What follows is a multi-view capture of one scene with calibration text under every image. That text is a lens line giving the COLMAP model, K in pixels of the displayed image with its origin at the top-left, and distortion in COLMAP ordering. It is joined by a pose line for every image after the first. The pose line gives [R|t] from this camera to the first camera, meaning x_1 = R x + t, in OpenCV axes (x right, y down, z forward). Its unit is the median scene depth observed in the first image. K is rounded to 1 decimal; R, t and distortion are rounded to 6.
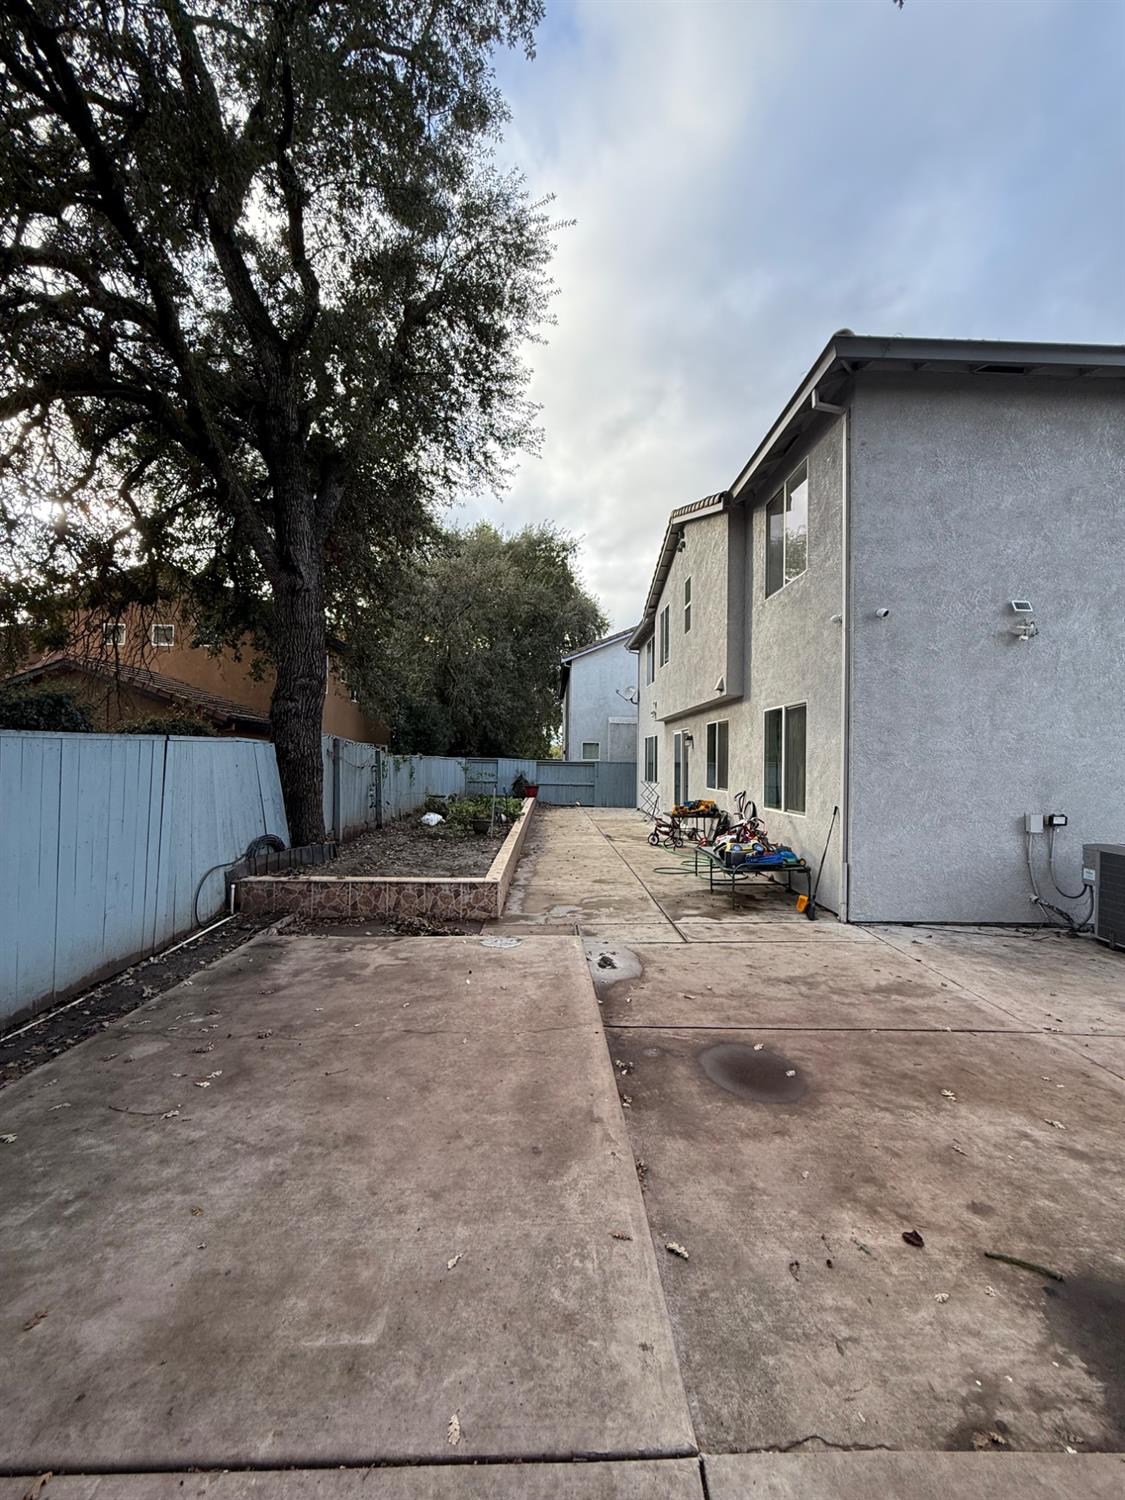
lens RADIAL K [[595.9, 0, 569.1], [0, 595.9, 747.4], [0, 0, 1]] dist [0.001148, 0.000116]
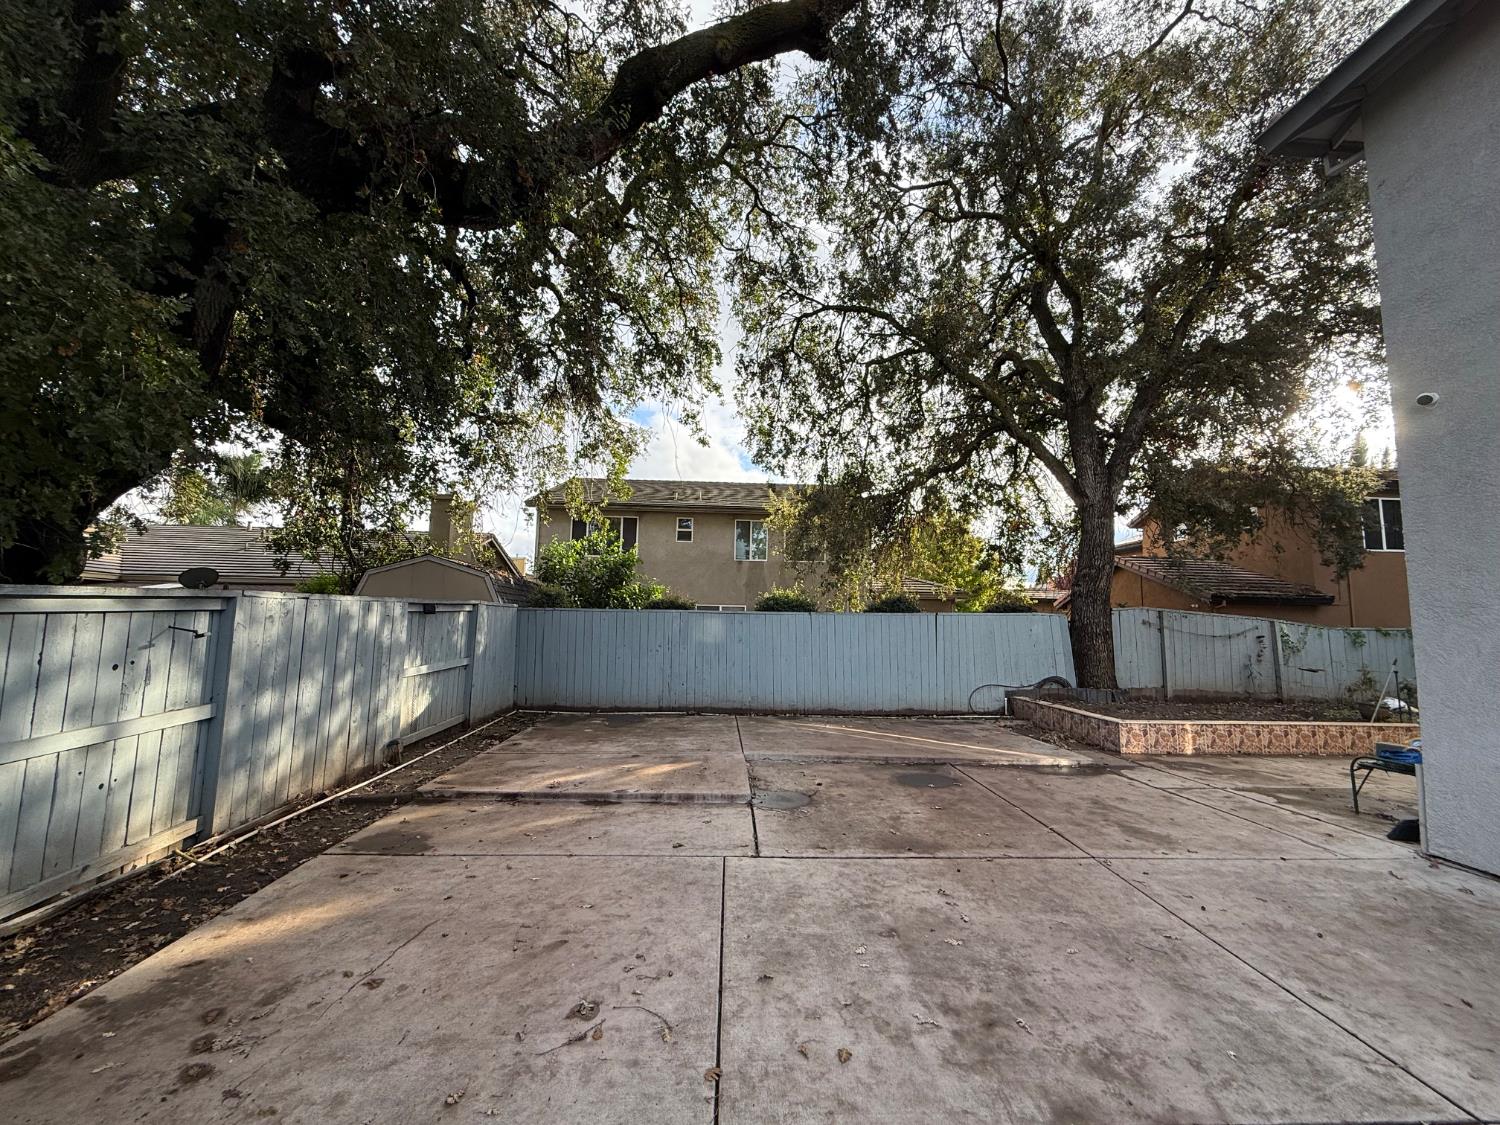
lens RADIAL K [[595.9, 0, 747.8], [0, 595.9, 563.6], [0, 0, 1]] dist [0.001148, 0.000116]
pose [[0.016219, -0.115329, -0.993195, 1.709802], [0.002019, 0.993327, -0.115311, 0.058346], [0.999866, -0.000135, 0.016343, 0.304797]]
